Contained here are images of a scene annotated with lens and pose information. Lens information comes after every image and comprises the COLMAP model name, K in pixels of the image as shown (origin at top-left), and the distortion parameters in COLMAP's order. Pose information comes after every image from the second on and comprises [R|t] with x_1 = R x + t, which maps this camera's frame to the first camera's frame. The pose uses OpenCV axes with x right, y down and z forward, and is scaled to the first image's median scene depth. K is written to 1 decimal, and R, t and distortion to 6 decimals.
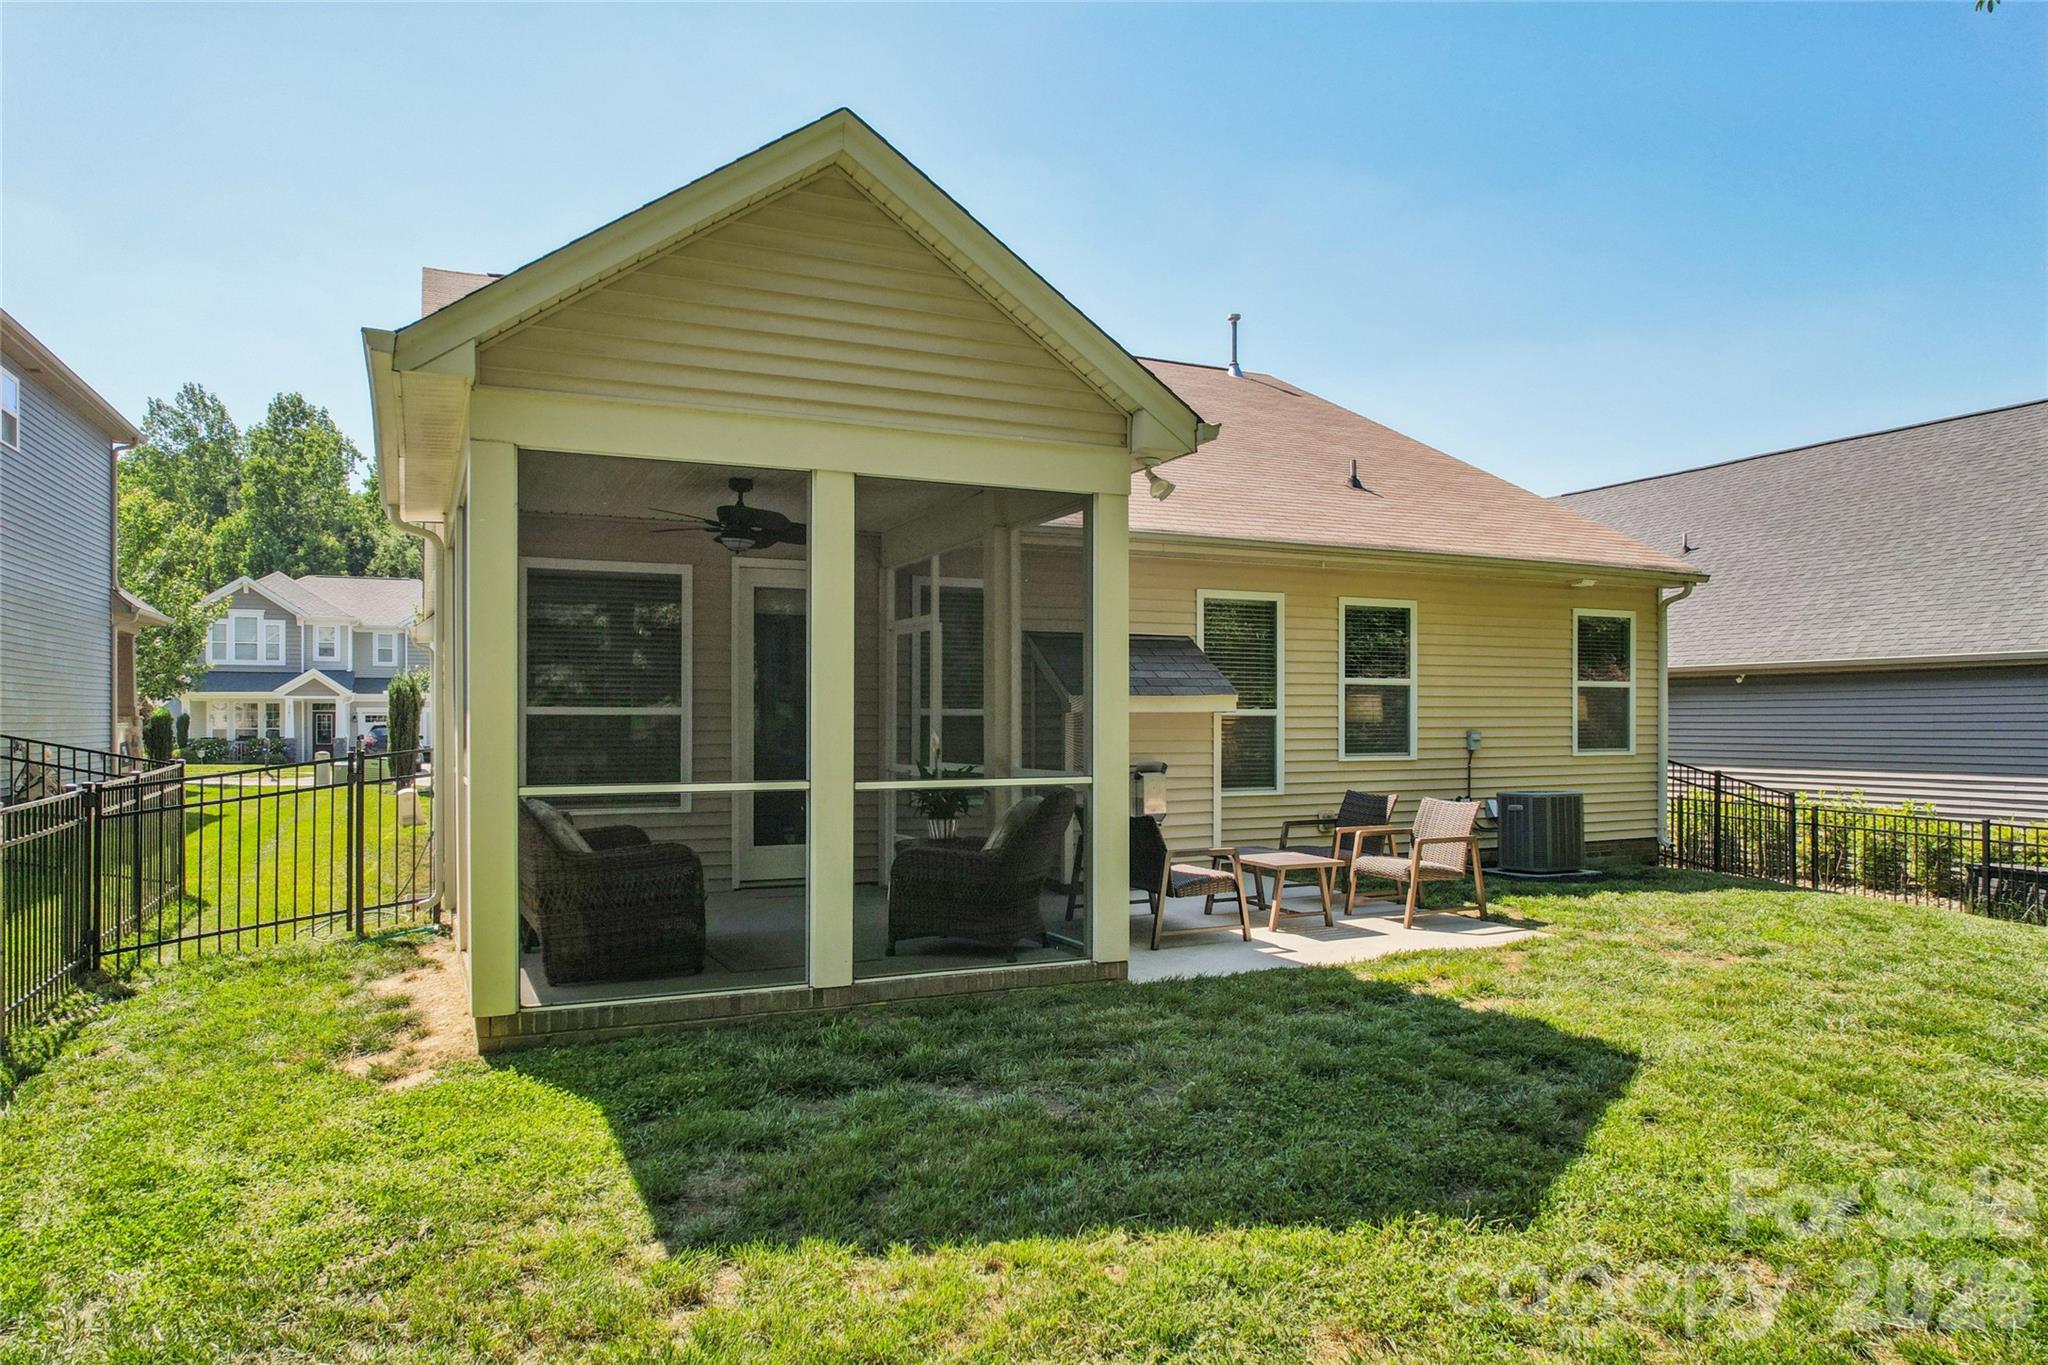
lens RADIAL K [[1285.3, 0, 1020.6], [0, 1285.3, 690.0], [0, 0, 1]] dist [-0.037157, 0.028077]
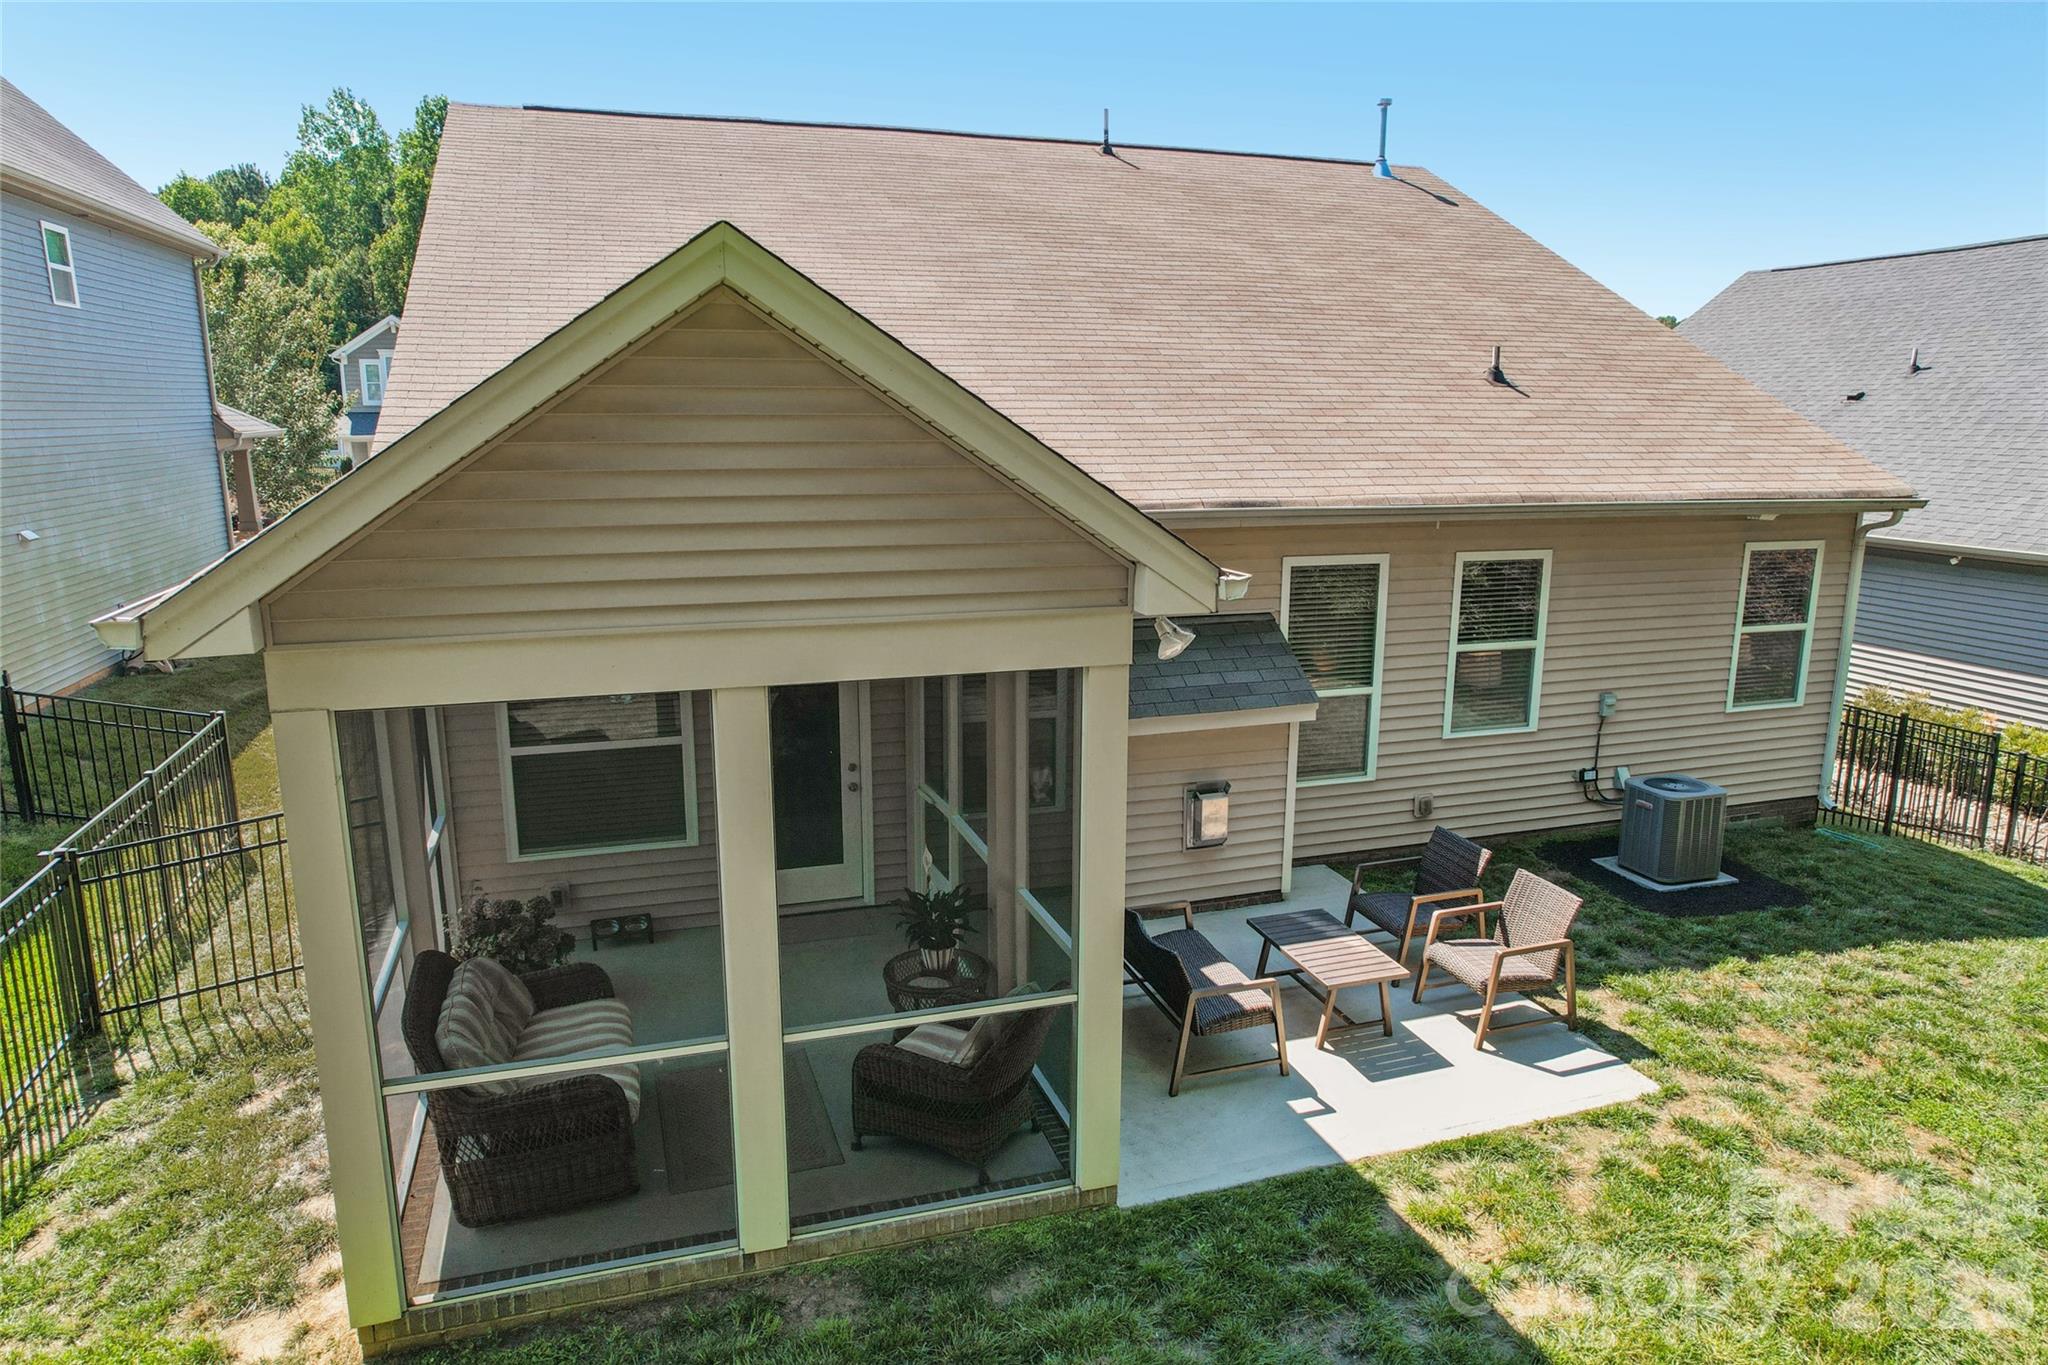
lens RADIAL K [[1285.3, 0, 1017.5], [0, 1285.3, 687.7], [0, 0, 1]] dist [-0.037157, 0.028077]
pose [[0.993095, 0.027947, -0.113932, 0.058896], [-0.002714, 0.976423, 0.215851, -0.171823], [0.117278, -0.214051, 0.969757, 0.122173]]
